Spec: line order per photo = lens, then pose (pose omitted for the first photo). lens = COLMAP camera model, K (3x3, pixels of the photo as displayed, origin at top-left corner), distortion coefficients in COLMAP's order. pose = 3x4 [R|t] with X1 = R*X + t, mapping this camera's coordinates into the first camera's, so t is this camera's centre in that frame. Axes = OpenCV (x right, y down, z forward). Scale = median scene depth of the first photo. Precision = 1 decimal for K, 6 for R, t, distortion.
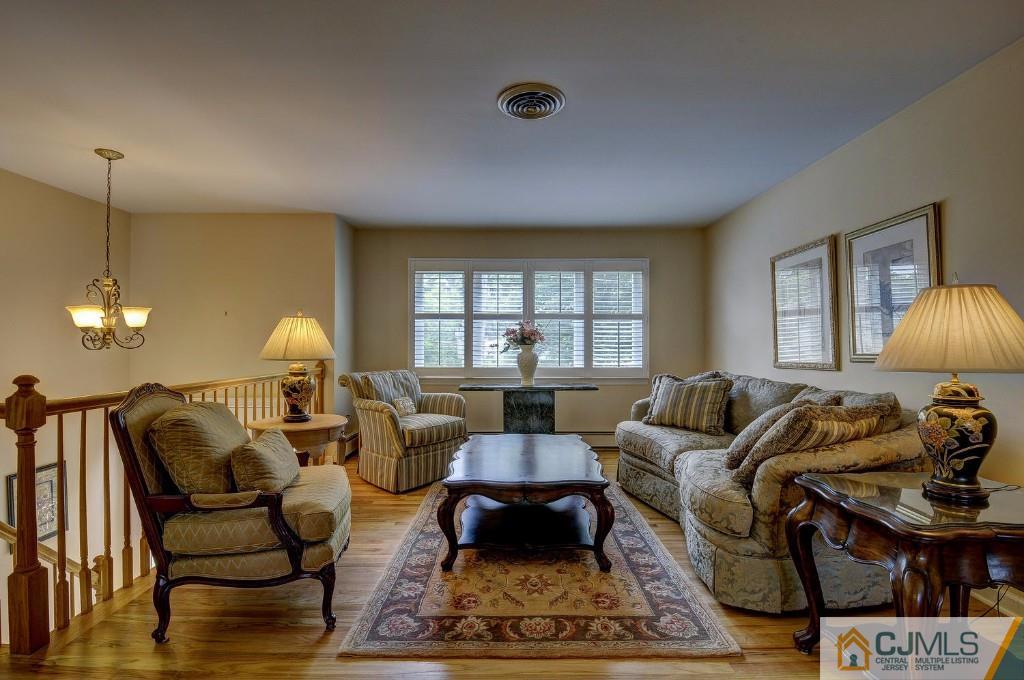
lens RADIAL K [[466.0, 0, 507.3], [0, 466.0, 337.5], [0, 0, 1]] dist [-0.001794, -0.002646]
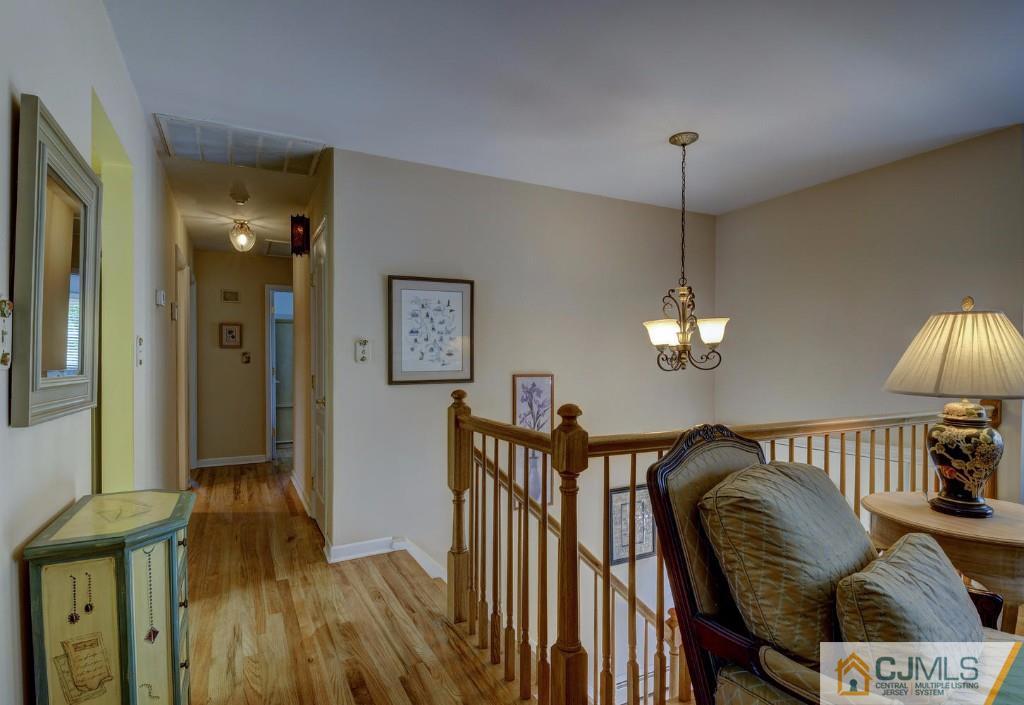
lens RADIAL K [[502.0, 0, 493.3], [0, 502.0, 368.5], [0, 0, 1]] dist [-0.015272, -0.005125]
pose [[0.428114, 0.012225, -0.903642, -0.181768], [0.009482, 0.999793, 0.018018, 0.002151], [0.903675, -0.016282, 0.427909, 0.294793]]
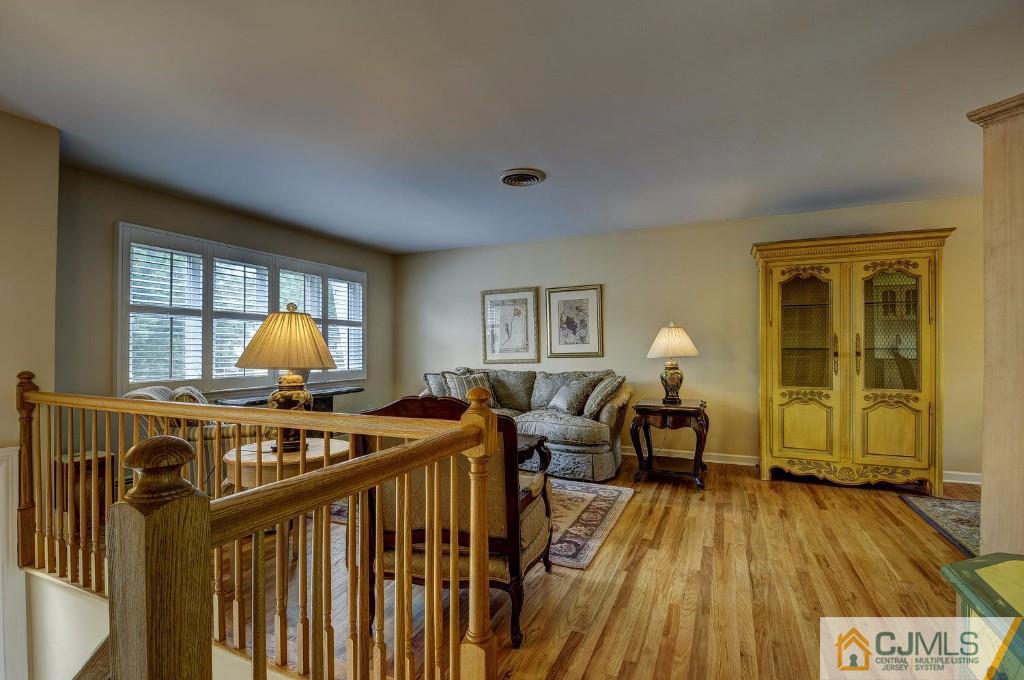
lens RADIAL K [[466.0, 0, 512.9], [0, 466.0, 345.4], [0, 0, 1]] dist [-0.001794, -0.002646]
pose [[0.417119, 0.002529, 0.908849, -2.384856], [-0.012757, 0.999914, 0.003073, -0.004206], [-0.908763, -0.012876, 0.417115, 0.832491]]
